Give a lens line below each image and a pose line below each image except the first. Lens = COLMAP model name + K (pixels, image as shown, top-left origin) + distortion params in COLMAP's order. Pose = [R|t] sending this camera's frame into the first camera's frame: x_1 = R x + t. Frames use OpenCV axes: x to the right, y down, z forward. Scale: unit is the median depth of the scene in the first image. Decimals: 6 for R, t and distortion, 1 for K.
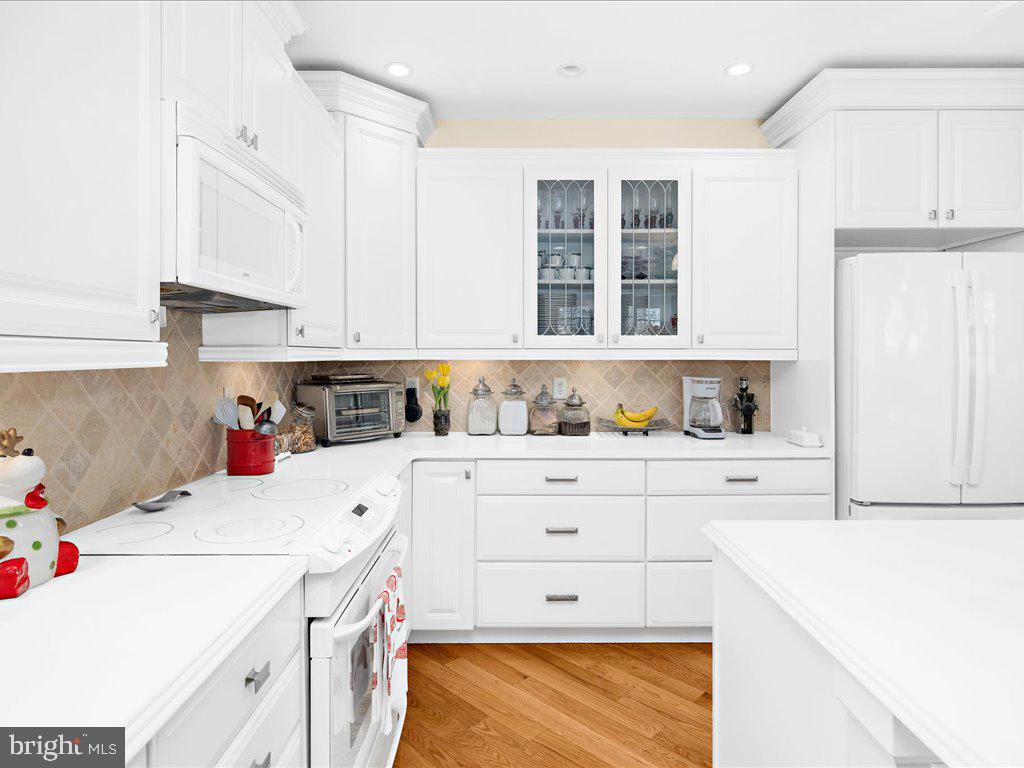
lens RADIAL K [[576.8, 0, 512.0], [0, 576.8, 384.0], [0, 0, 1]] dist [-0.000524, 0.000043]
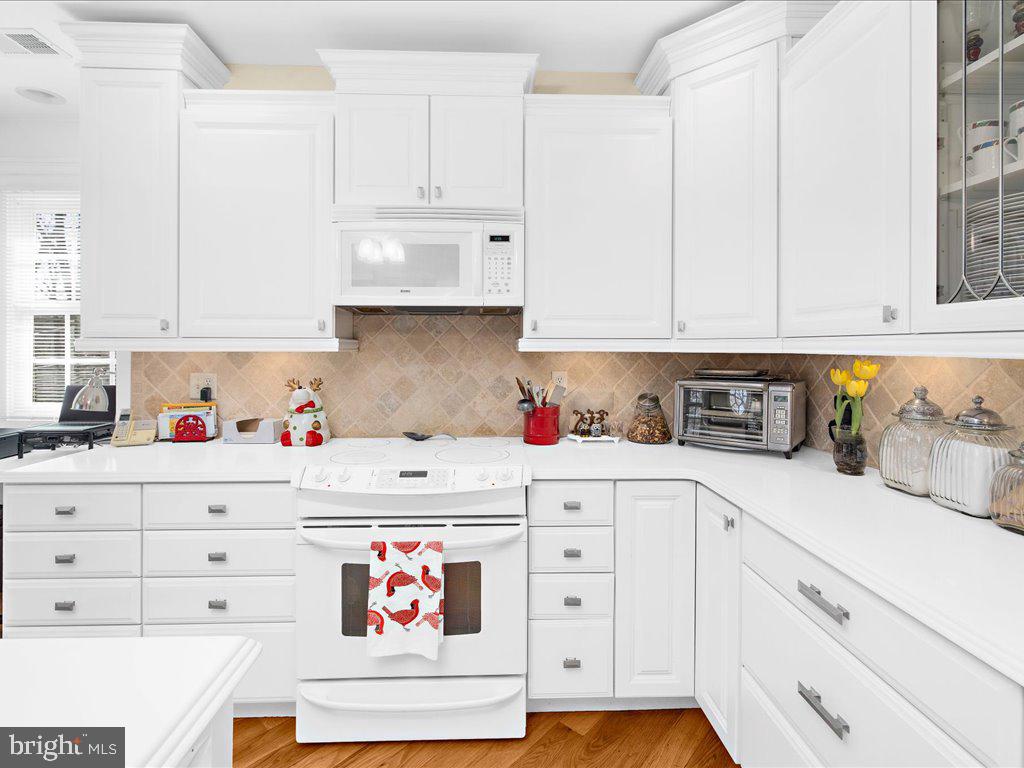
lens RADIAL K [[495.8, 0, 509.3], [0, 495.8, 362.7], [0, 0, 1]] dist [-0.002845, -0.000311]
pose [[0.045176, 0.034321, -0.998389, 0.453102], [-0.052977, 0.998086, 0.031914, -0.034267], [0.997573, 0.051450, 0.046908, 0.674249]]
